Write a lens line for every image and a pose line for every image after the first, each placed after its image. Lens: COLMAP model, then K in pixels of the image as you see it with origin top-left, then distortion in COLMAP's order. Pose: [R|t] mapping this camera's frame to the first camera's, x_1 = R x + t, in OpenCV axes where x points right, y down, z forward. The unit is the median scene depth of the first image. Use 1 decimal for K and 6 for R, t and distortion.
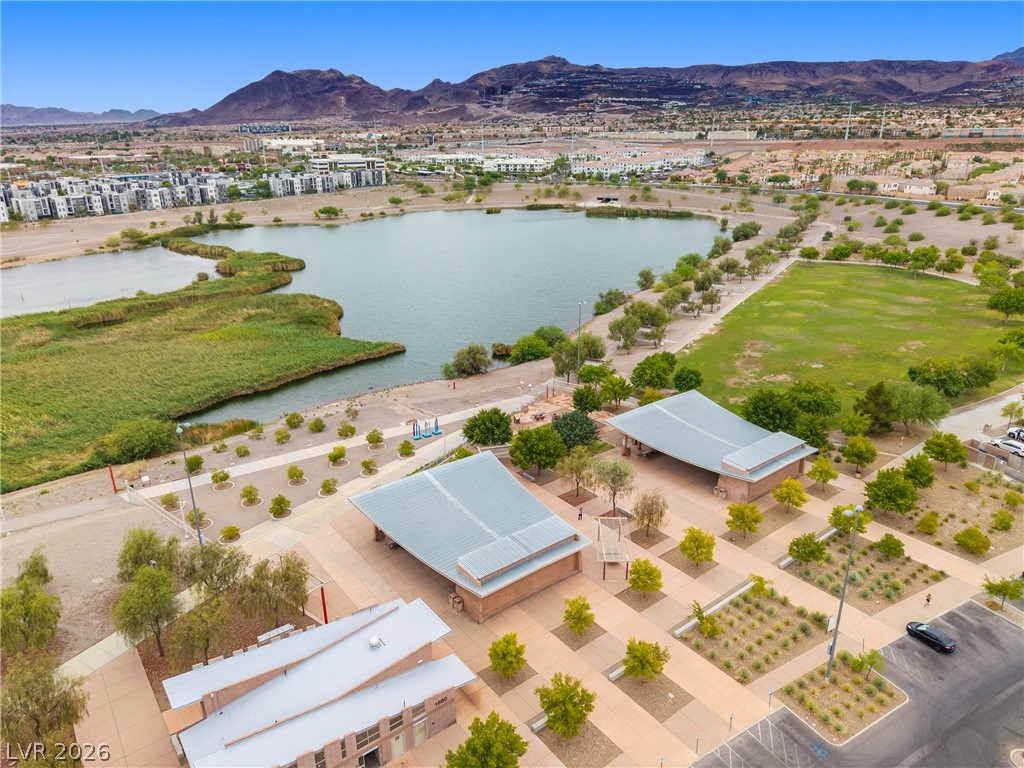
lens RADIAL K [[690.3, 0, 519.0], [0, 690.3, 385.1], [0, 0, 1]] dist [0.013836, -0.008883]
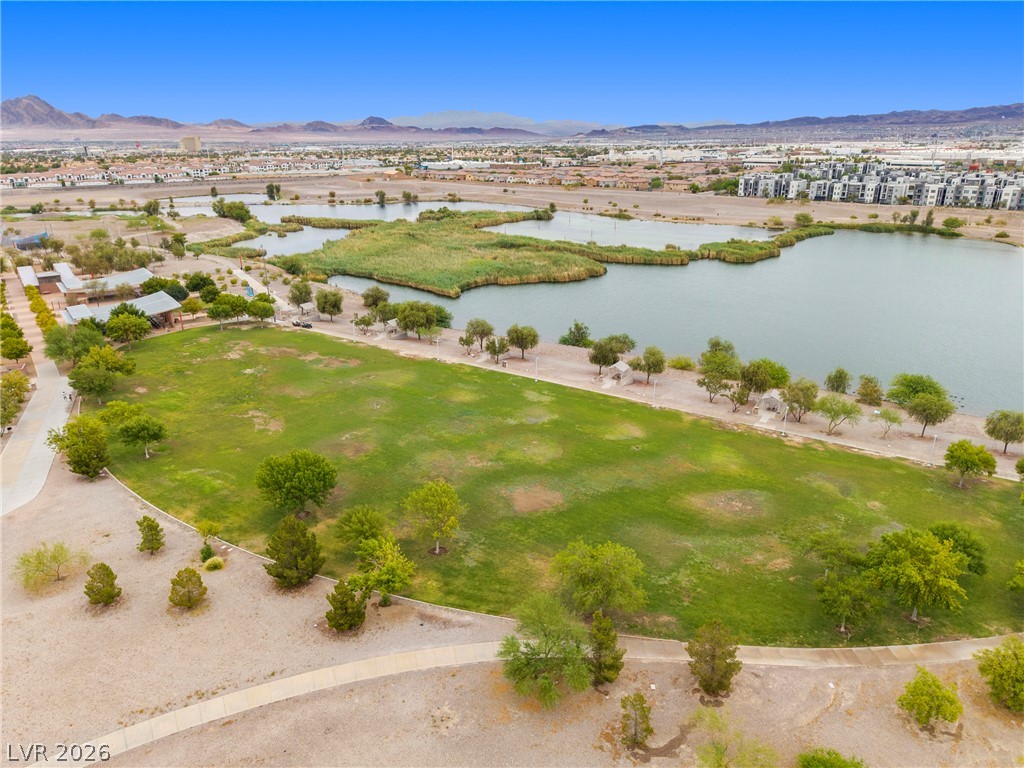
lens RADIAL K [[690.3, 0, 514.8], [0, 690.3, 381.6], [0, 0, 1]] dist [0.013836, -0.008883]
pose [[-0.013896, 0.352356, -0.935763, 0.368361], [-0.343783, 0.877117, 0.335378, -0.129831], [0.938946, 0.326360, 0.108946, 0.343632]]
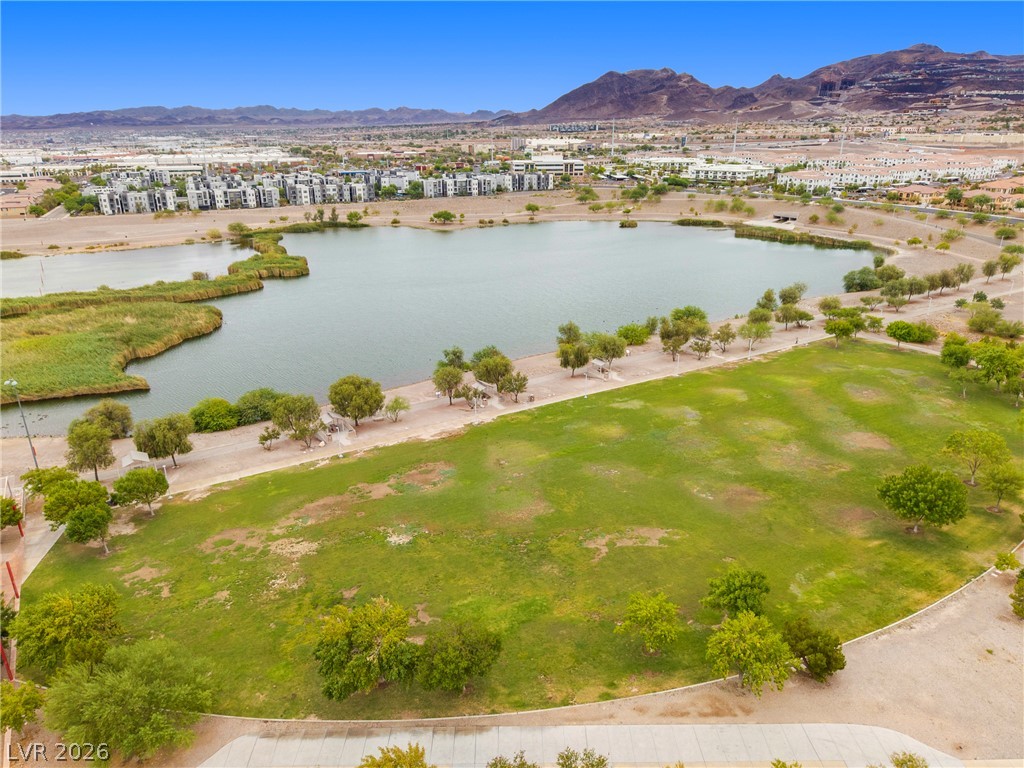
lens RADIAL K [[690.3, 0, 516.0], [0, 690.3, 385.0], [0, 0, 1]] dist [0.013836, -0.008883]
pose [[0.894511, 0.159292, -0.417703, 0.206008], [-0.158784, 0.986649, 0.036224, -0.054235], [0.417896, 0.033922, 0.907861, 0.135408]]
